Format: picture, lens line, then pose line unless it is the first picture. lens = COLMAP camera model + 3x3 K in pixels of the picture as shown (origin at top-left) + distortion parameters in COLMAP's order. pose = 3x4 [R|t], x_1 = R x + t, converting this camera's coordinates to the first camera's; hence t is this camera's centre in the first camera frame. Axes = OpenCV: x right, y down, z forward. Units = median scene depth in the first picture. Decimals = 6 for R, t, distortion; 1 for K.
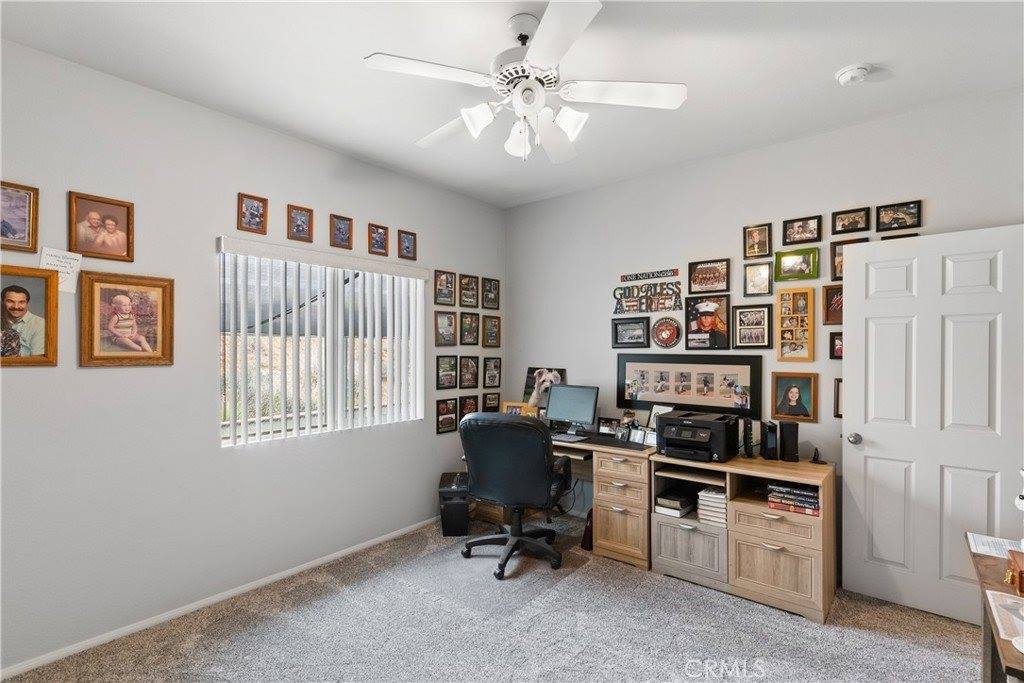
lens RADIAL K [[493.5, 0, 512.0], [0, 493.5, 341.5], [0, 0, 1]] dist [-0.000376, 0.000731]
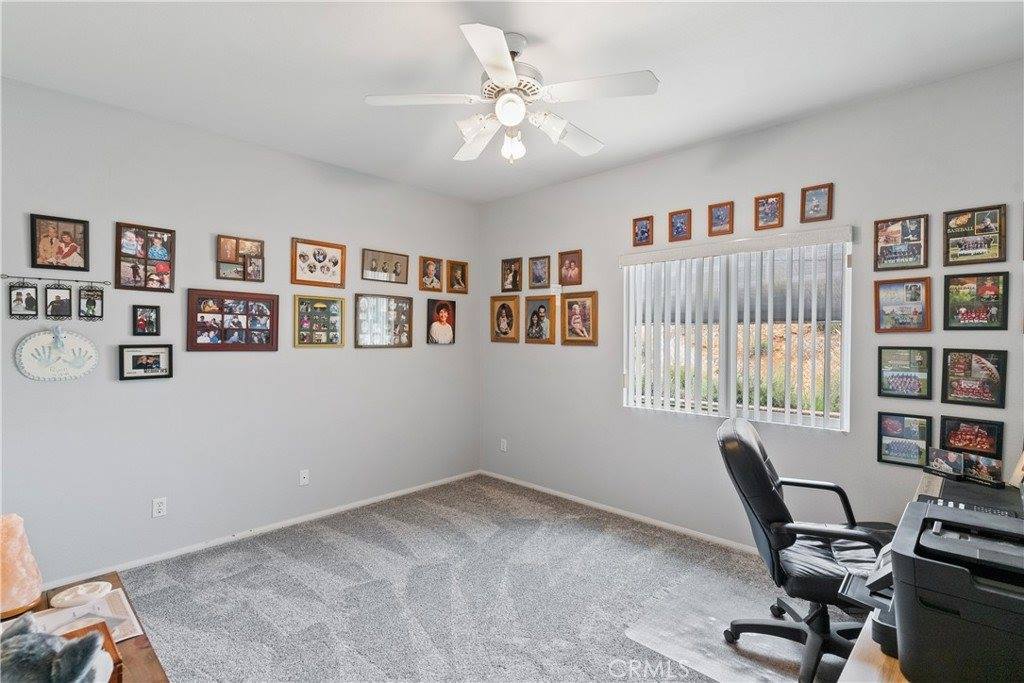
lens RADIAL K [[493.5, 0, 512.0], [0, 493.5, 341.5], [0, 0, 1]] dist [-0.000376, 0.000731]
pose [[-0.086965, -0.004907, -0.996199, 0.721824], [-0.003627, 0.999983, -0.004609, 0.034096], [0.996205, 0.003212, -0.086982, 0.703218]]
